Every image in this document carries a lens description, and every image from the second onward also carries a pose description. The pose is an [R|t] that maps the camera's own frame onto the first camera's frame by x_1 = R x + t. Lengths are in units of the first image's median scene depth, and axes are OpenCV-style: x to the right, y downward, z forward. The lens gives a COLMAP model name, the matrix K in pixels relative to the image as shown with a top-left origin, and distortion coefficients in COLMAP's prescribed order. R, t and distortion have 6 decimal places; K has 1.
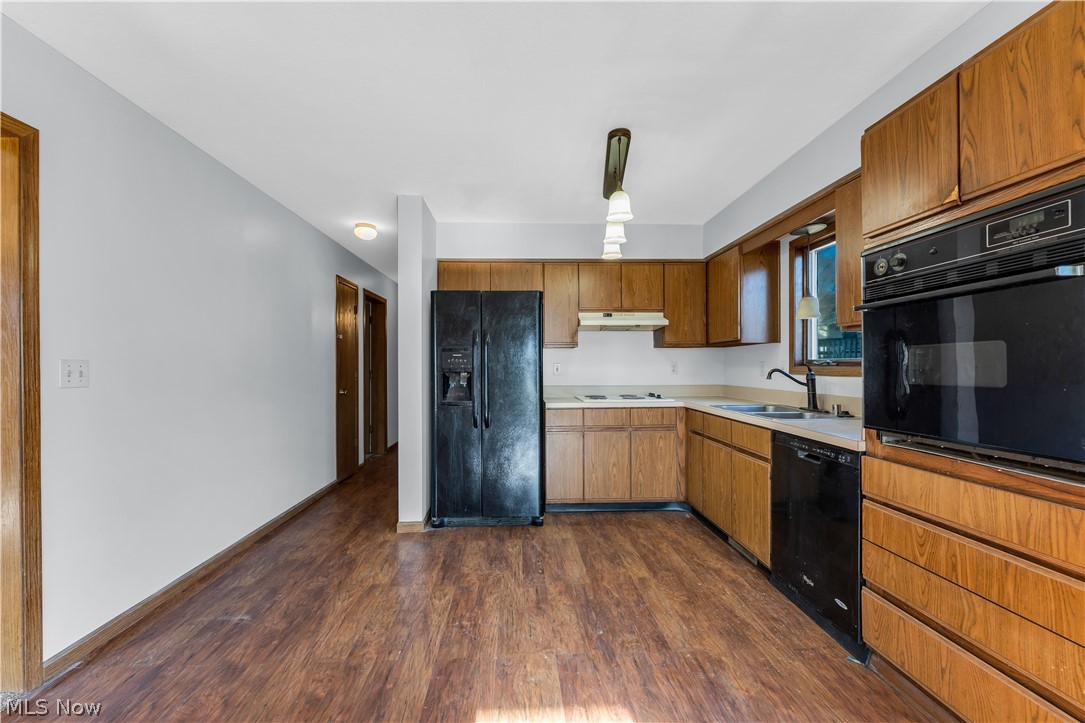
lens RADIAL K [[433.8, 0, 533.3], [0, 433.8, 366.8], [0, 0, 1]] dist [0.001285, -0.000370]
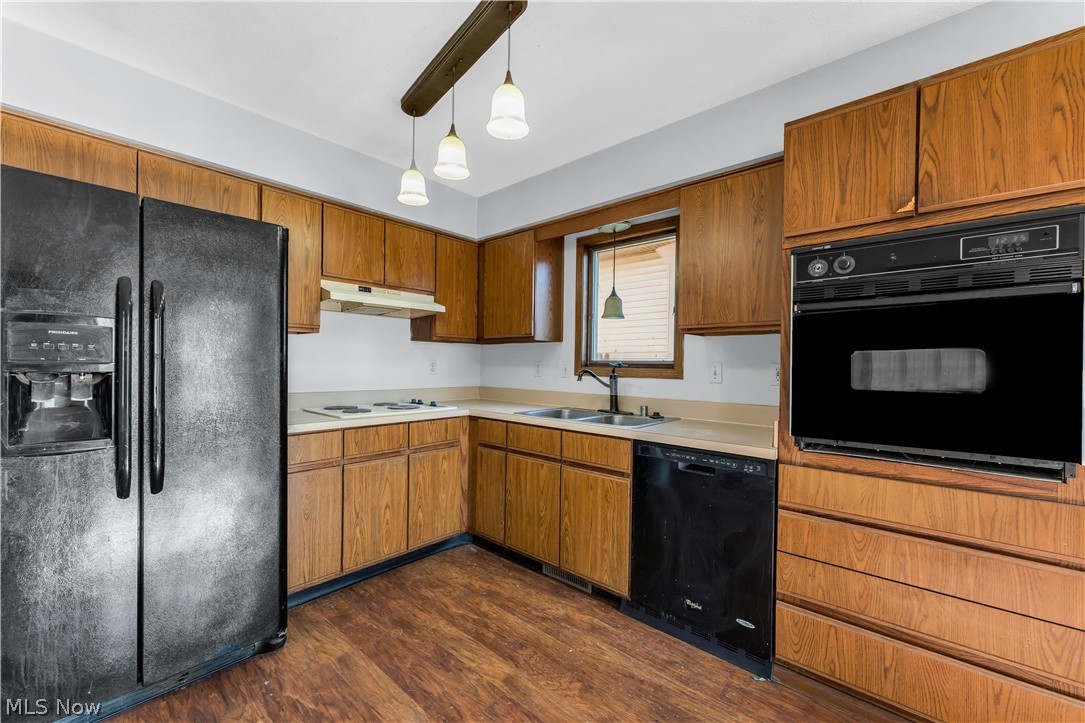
lens RADIAL K [[433.8, 0, 536.0], [0, 433.8, 367.9], [0, 0, 1]] dist [0.001285, -0.000370]
pose [[0.697053, 0.008139, 0.716973, -0.231638], [-0.015059, 0.999881, 0.003290, -0.001382], [-0.716861, -0.013090, 0.697093, 0.556946]]
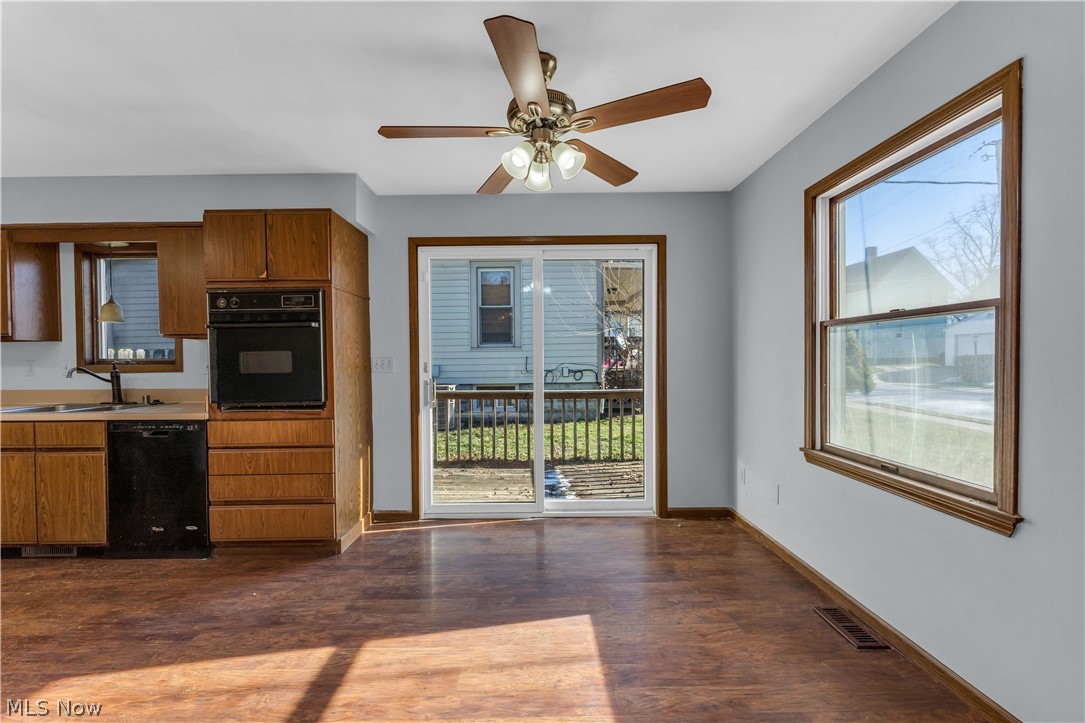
lens RADIAL K [[433.8, 0, 533.4], [0, 433.8, 366.2], [0, 0, 1]] dist [0.001285, -0.000370]
pose [[0.034317, -0.012094, 0.999338, -0.569977], [0.011741, 0.999863, 0.011697, 0.002547], [-0.999342, 0.011332, 0.034455, -0.161156]]
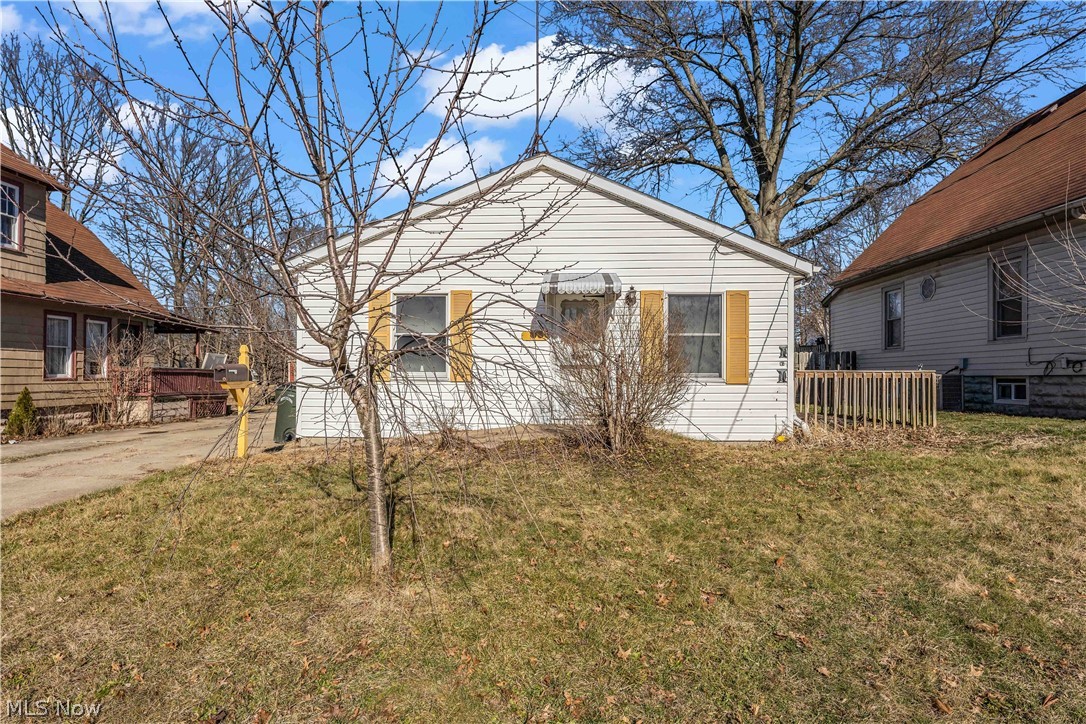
lens RADIAL K [[602.6, 0, 542.5], [0, 602.6, 368.5], [0, 0, 1]] dist [0.001177, 0.000409]
pose [[0.998216, 0.001323, -0.059696, -0.536012], [-0.002156, 0.999901, -0.013894, 0.217057], [0.059672, 0.013998, 0.998120, -5.251379]]
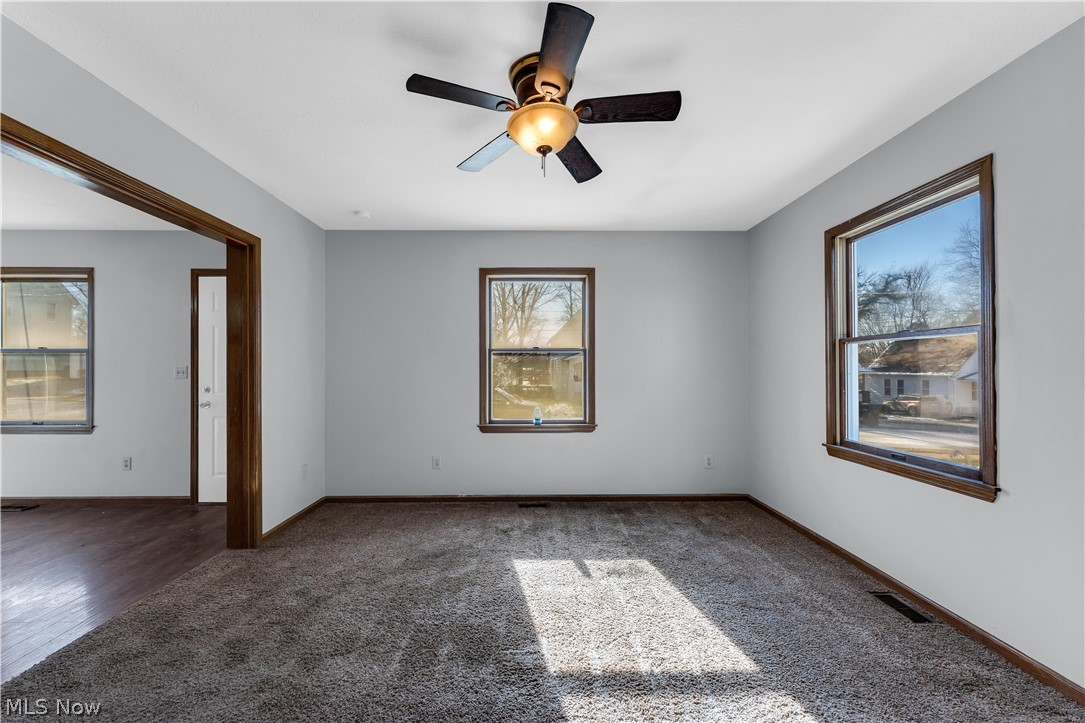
lens RADIAL K [[433.8, 0, 534.7], [0, 433.8, 368.0], [0, 0, 1]] dist [0.001285, -0.000370]
pose [[-0.999622, 0.003647, 0.027265, -1.762387], [0.003700, 0.999991, 0.001868, -0.001451], [-0.027257, 0.001968, -0.999627, 0.880004]]
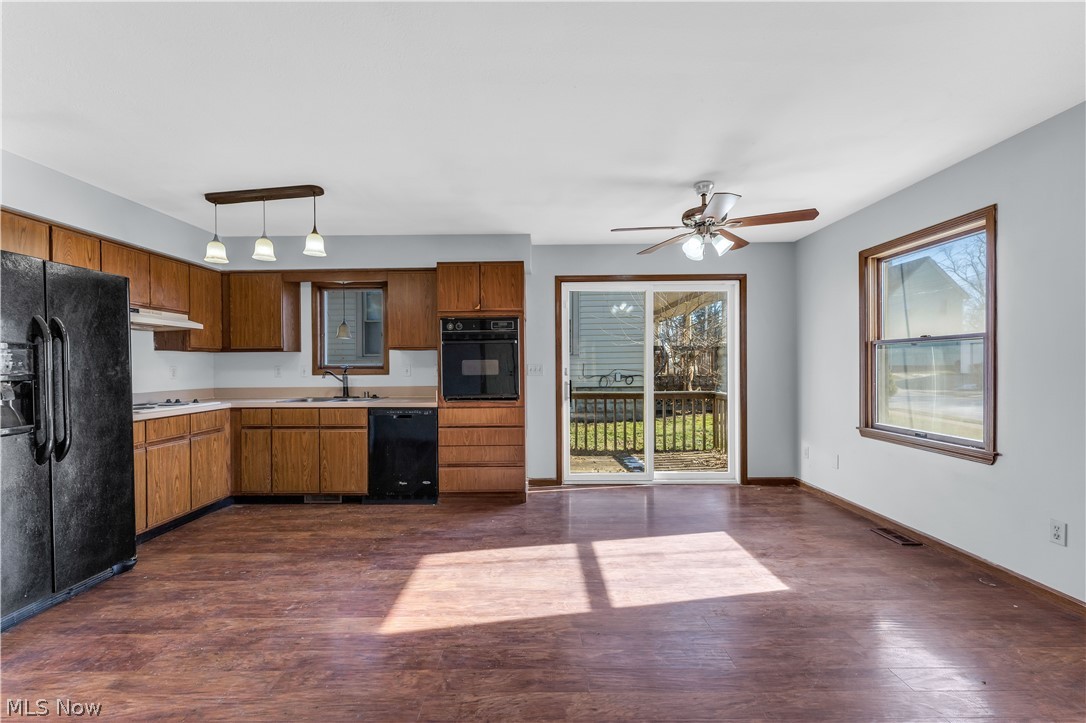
lens RADIAL K [[434.2, 0, 534.8], [0, 434.2, 368.0], [0, 0, 1]] dist [0.001285, -0.000370]
pose [[0.048111, -0.001068, 0.998841, -1.109060], [0.008925, 0.999960, 0.000639, -0.000642], [-0.998802, 0.008883, 0.048118, 0.307992]]
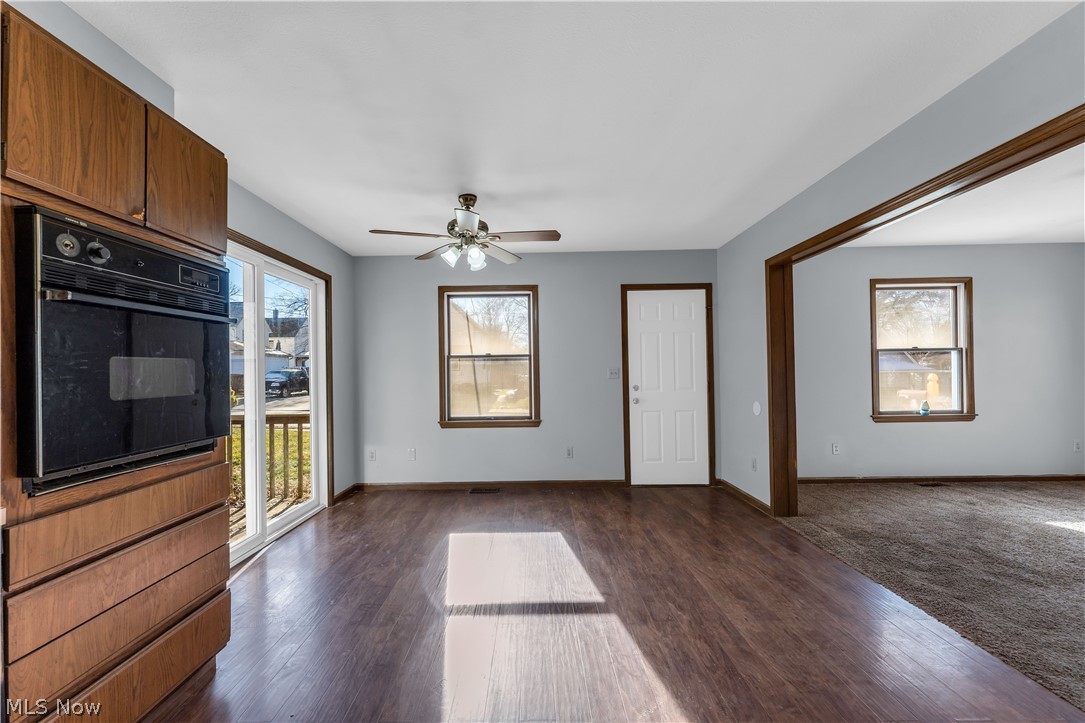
lens RADIAL K [[433.8, 0, 532.7], [0, 433.8, 366.0], [0, 0, 1]] dist [0.001285, -0.000370]
pose [[-0.998843, 0.017908, 0.044633, -0.006396], [0.017420, 0.999785, -0.011279, -0.003482], [-0.044826, -0.010488, -0.998940, 1.217386]]
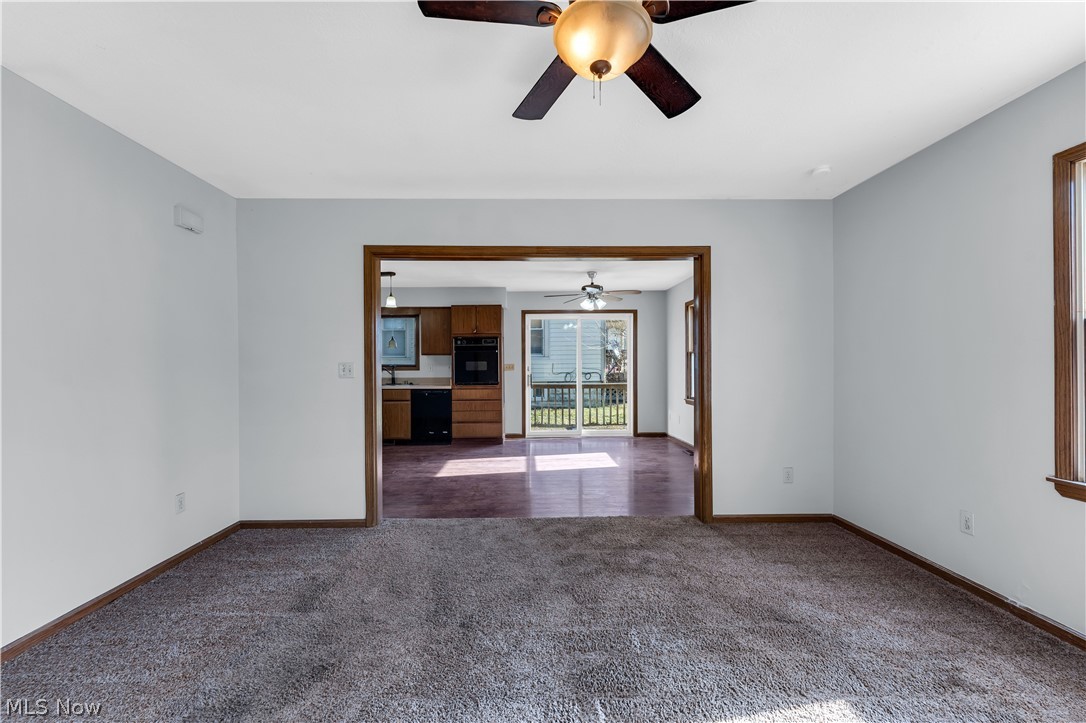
lens RADIAL K [[434.2, 0, 534.5], [0, 434.2, 367.4], [0, 0, 1]] dist [0.001285, -0.000370]
pose [[0.023425, -0.001864, 0.999724, -2.370165], [0.007327, 0.999972, 0.001693, 0.004811], [-0.999699, 0.007286, 0.023438, 0.136725]]
